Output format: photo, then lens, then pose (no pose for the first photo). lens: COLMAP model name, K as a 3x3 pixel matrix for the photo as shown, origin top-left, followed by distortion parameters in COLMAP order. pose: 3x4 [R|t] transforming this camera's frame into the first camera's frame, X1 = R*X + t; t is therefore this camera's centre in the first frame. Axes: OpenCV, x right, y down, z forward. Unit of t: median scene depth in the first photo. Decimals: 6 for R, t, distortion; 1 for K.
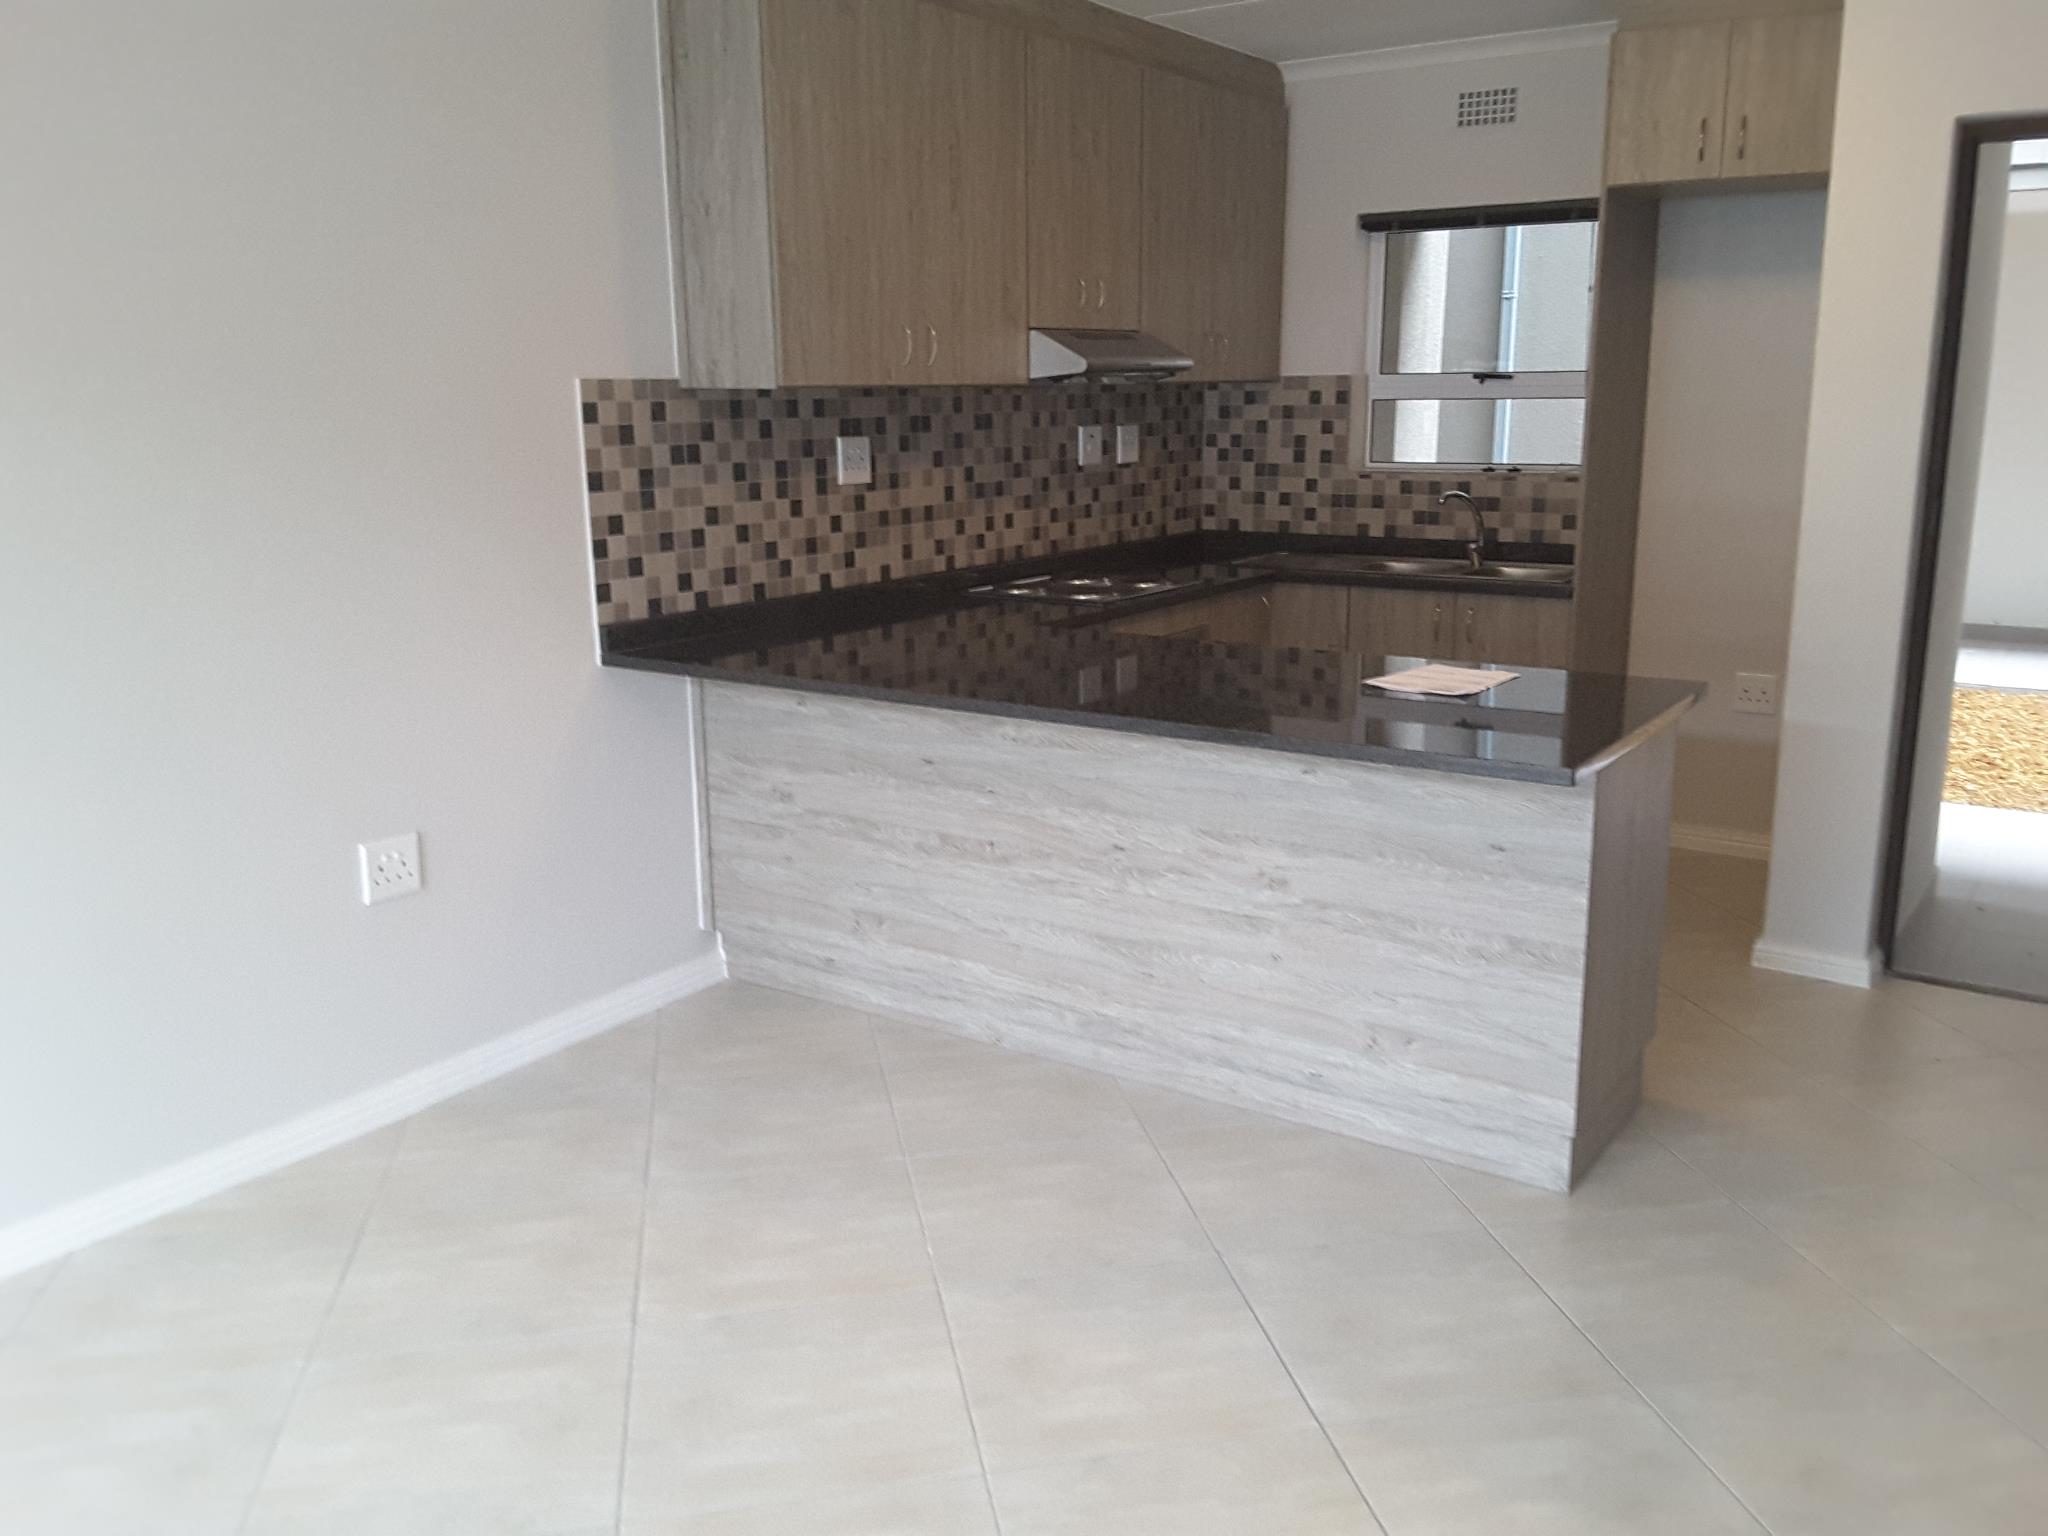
lens RADIAL K [[1622.6, 0, 1016.8], [0, 1622.6, 747.2], [0, 0, 1]] dist [0.122966, -0.197830]
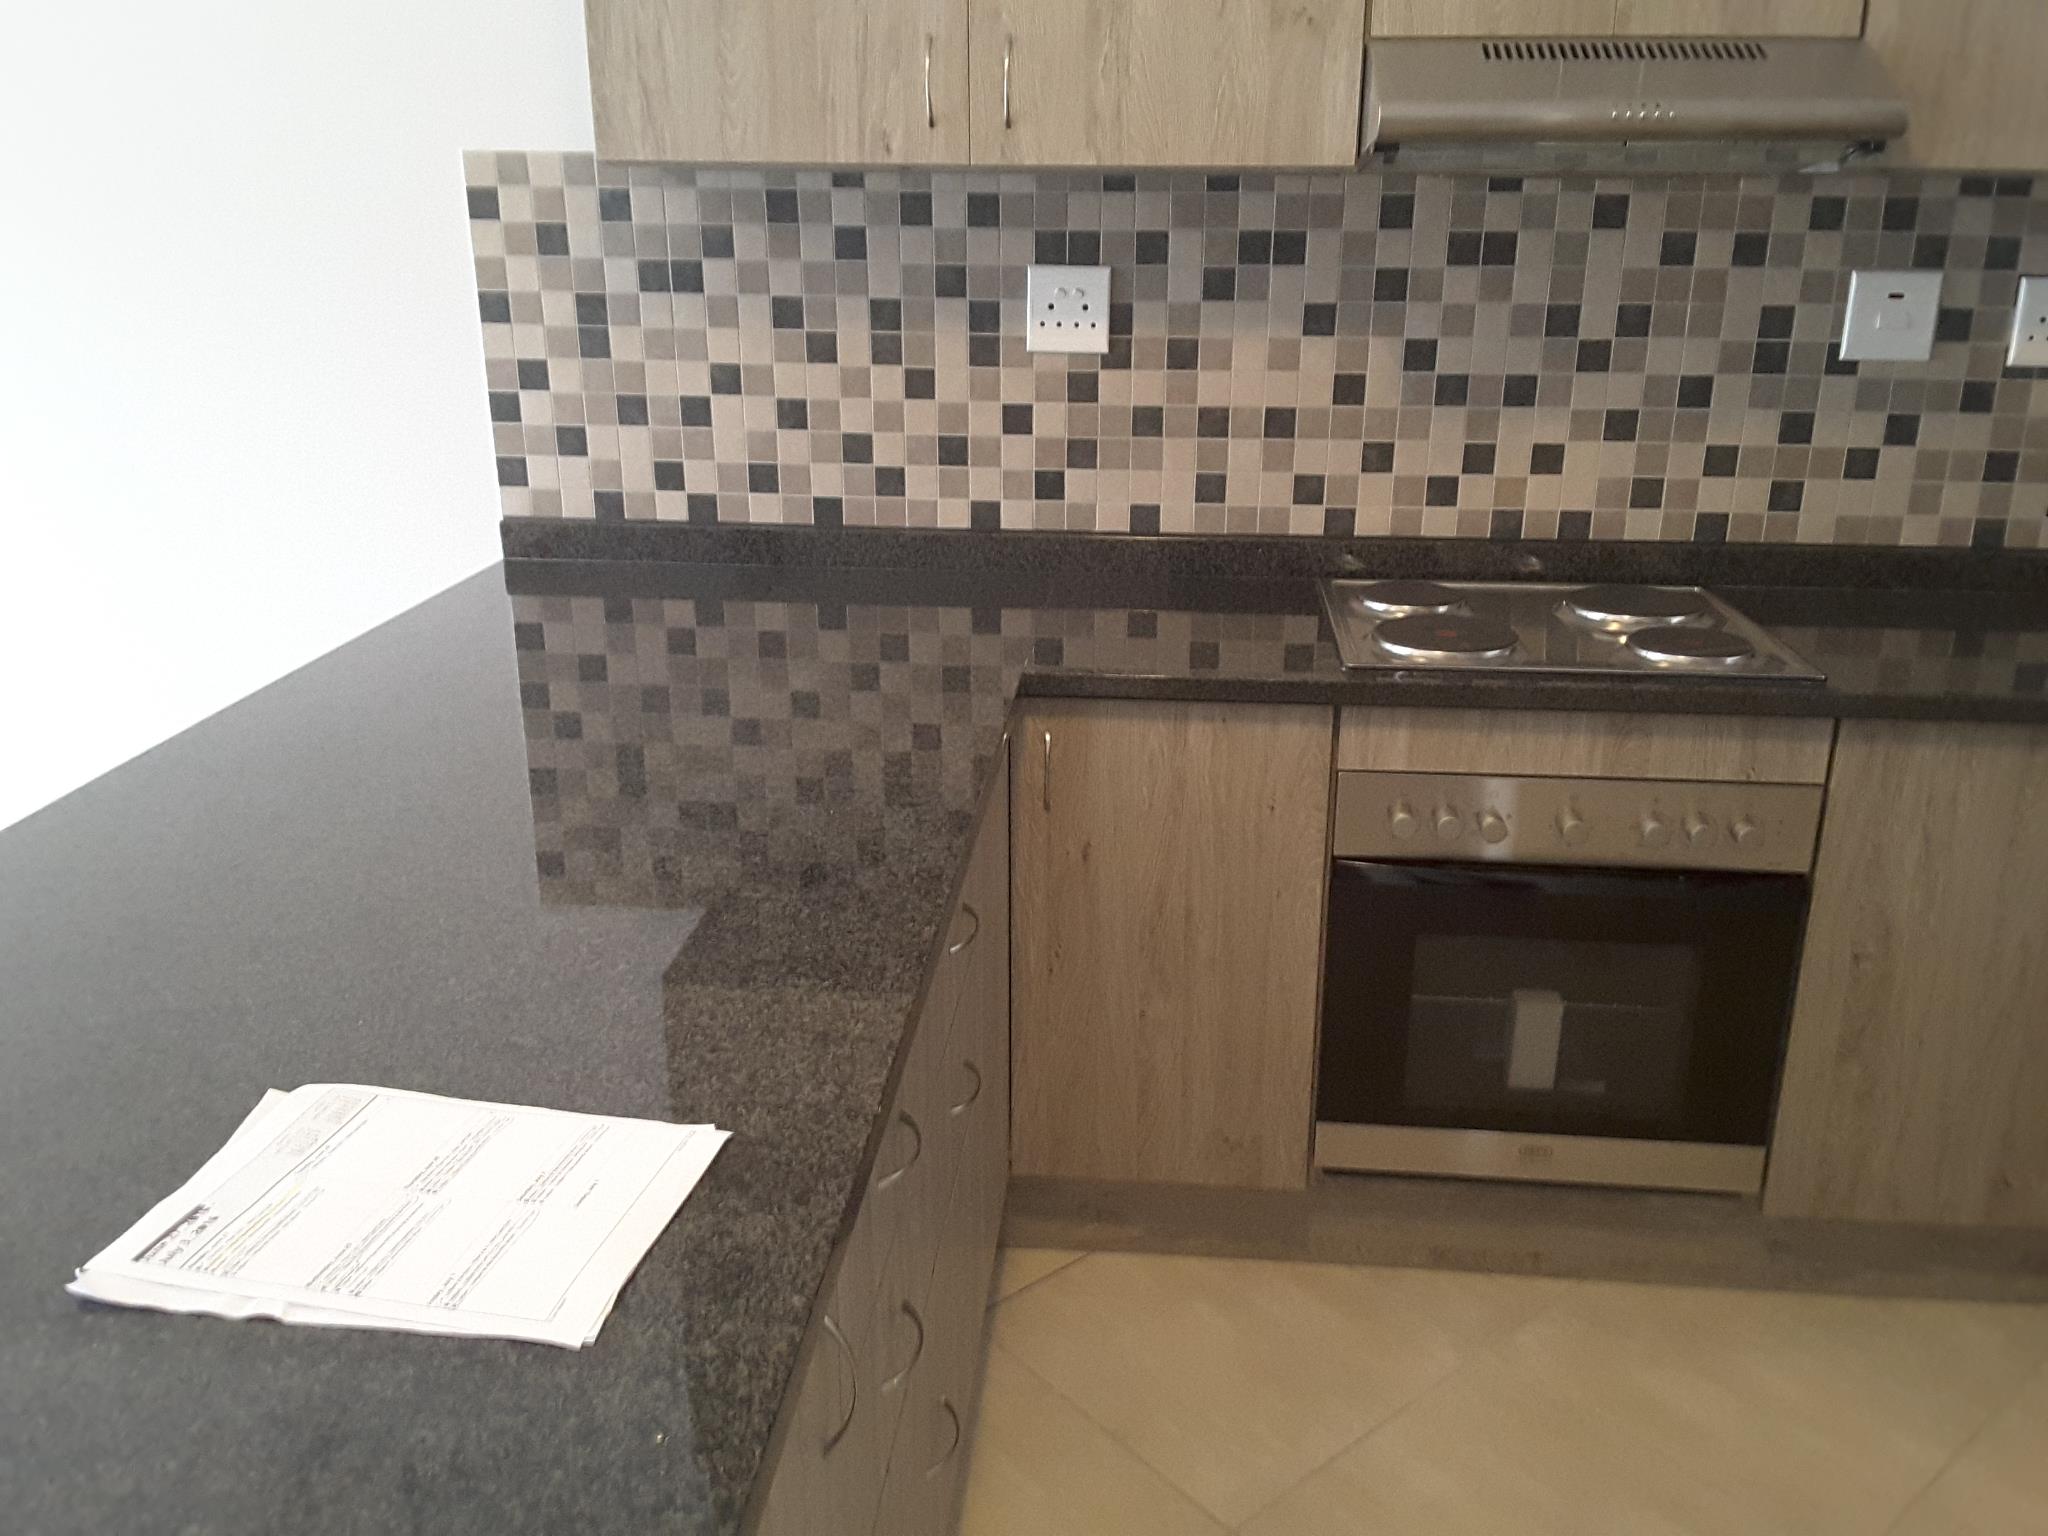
lens RADIAL K [[1622.6, 0, 1065.8], [0, 1622.6, 751.4], [0, 0, 1]] dist [0.122966, -0.197830]
pose [[0.509340, 0.289936, -0.810253, 0.379502], [-0.198800, 0.955710, 0.217017, -0.145481], [0.837288, 0.050542, 0.544421, 0.668051]]
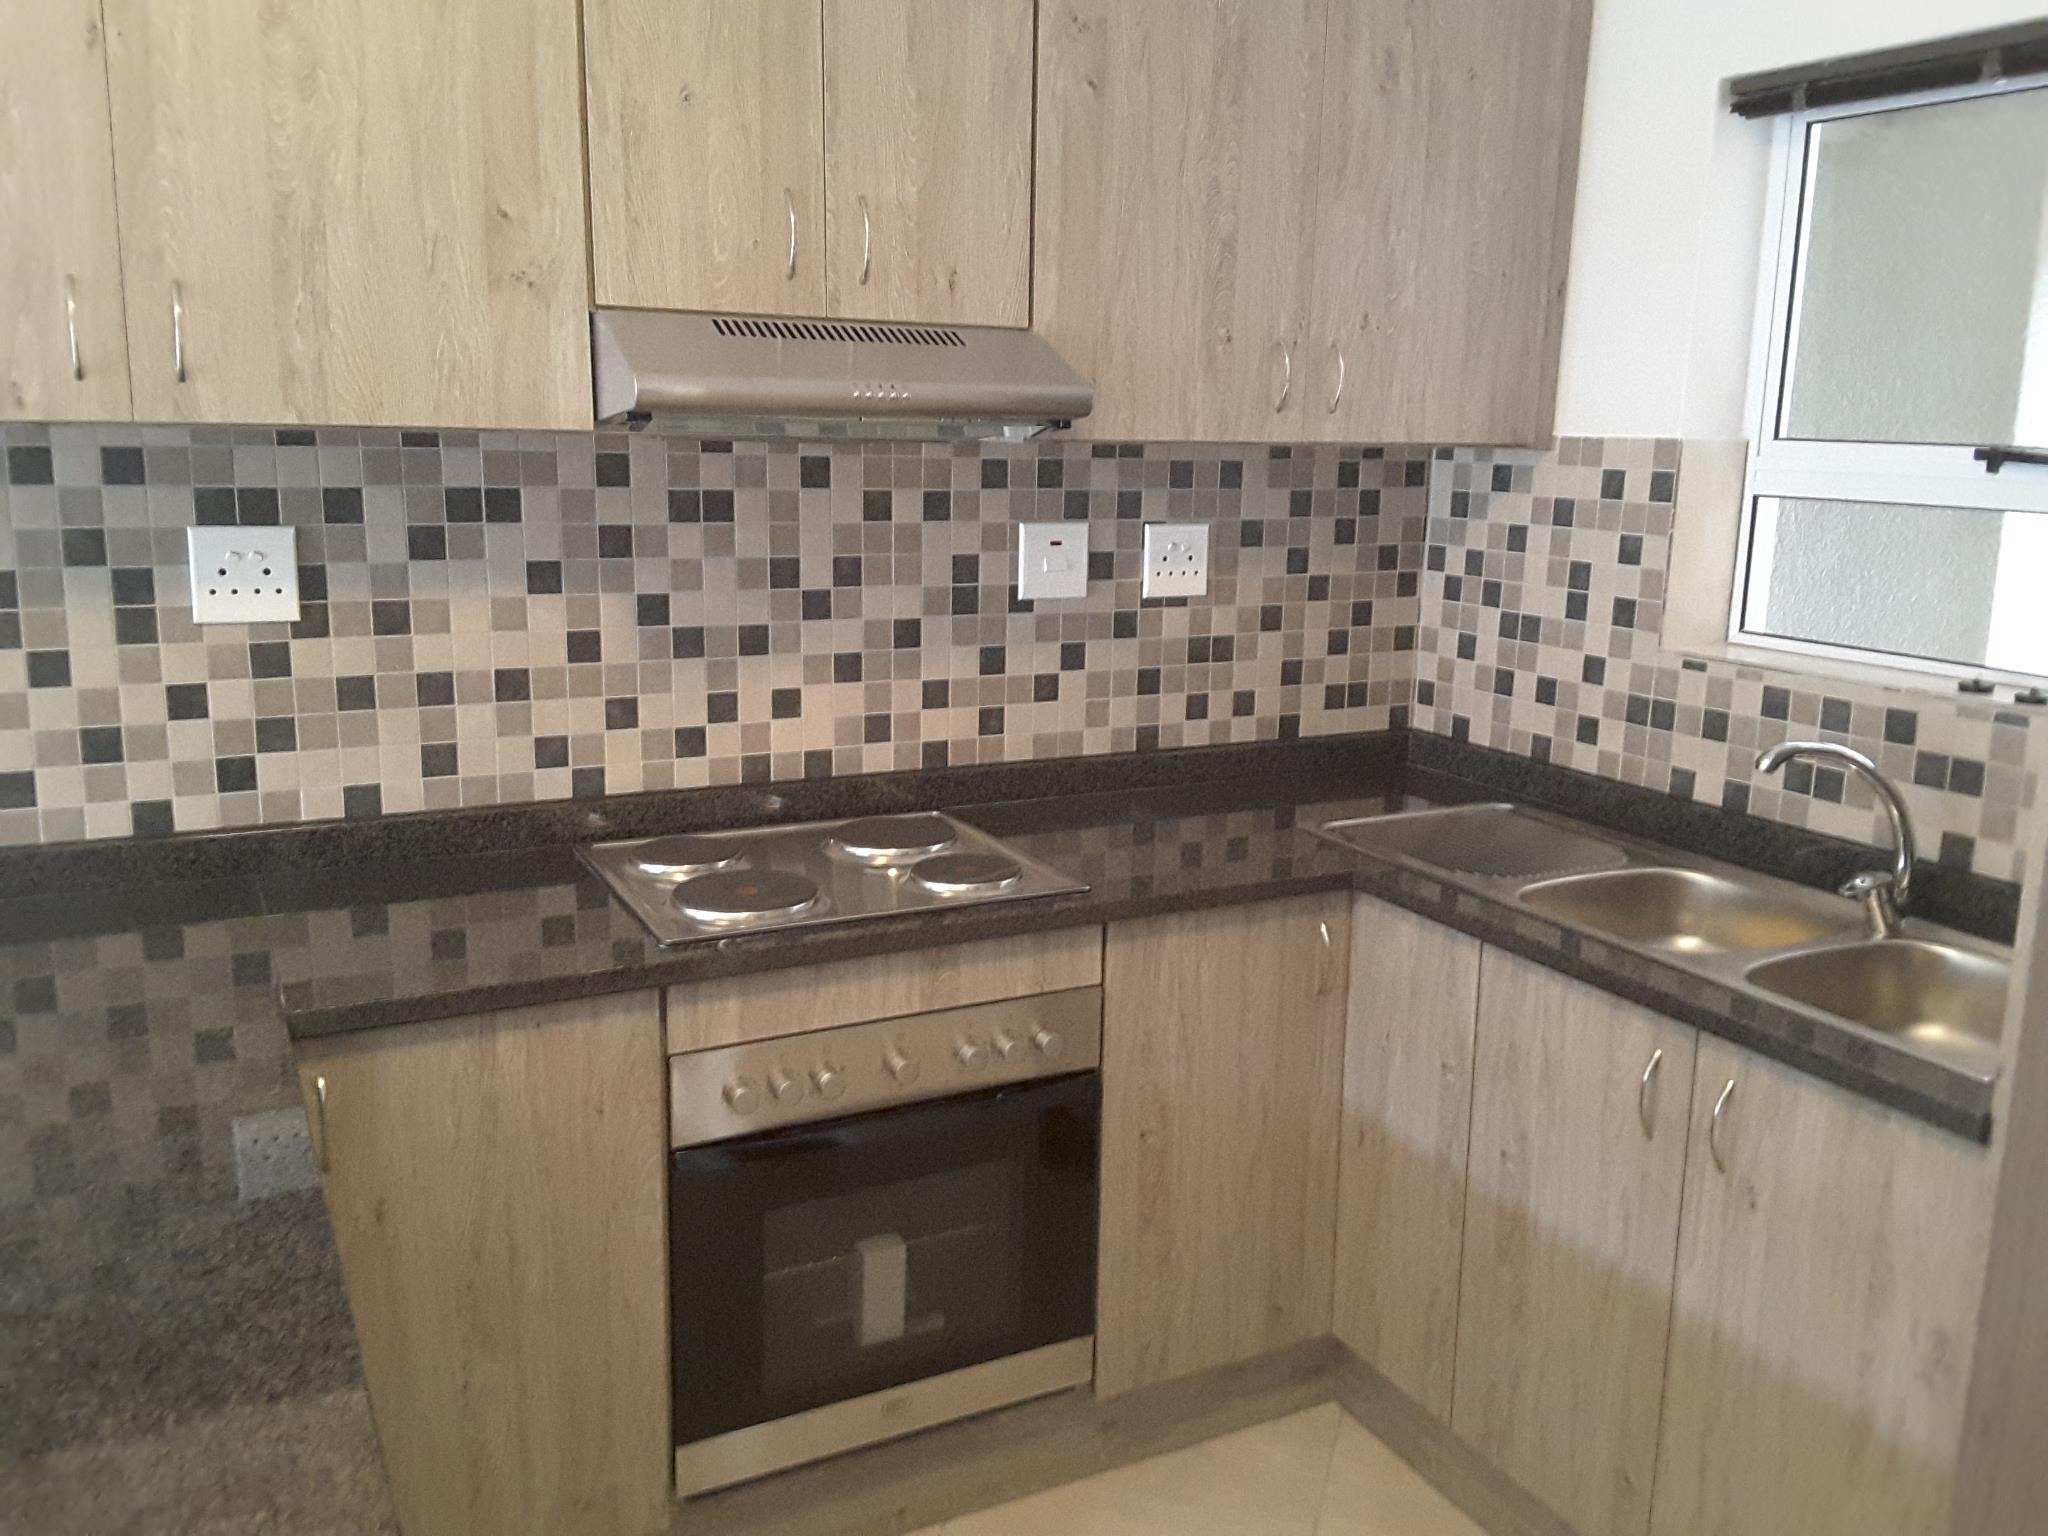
lens RADIAL K [[1622.6, 0, 1036.3], [0, 1622.6, 755.1], [0, 0, 1]] dist [0.122966, -0.197830]
pose [[0.884536, 0.119599, -0.450879, 0.318203], [-0.129172, 0.991576, 0.009613, -0.150534], [0.448230, 0.049738, 0.892533, 0.639520]]
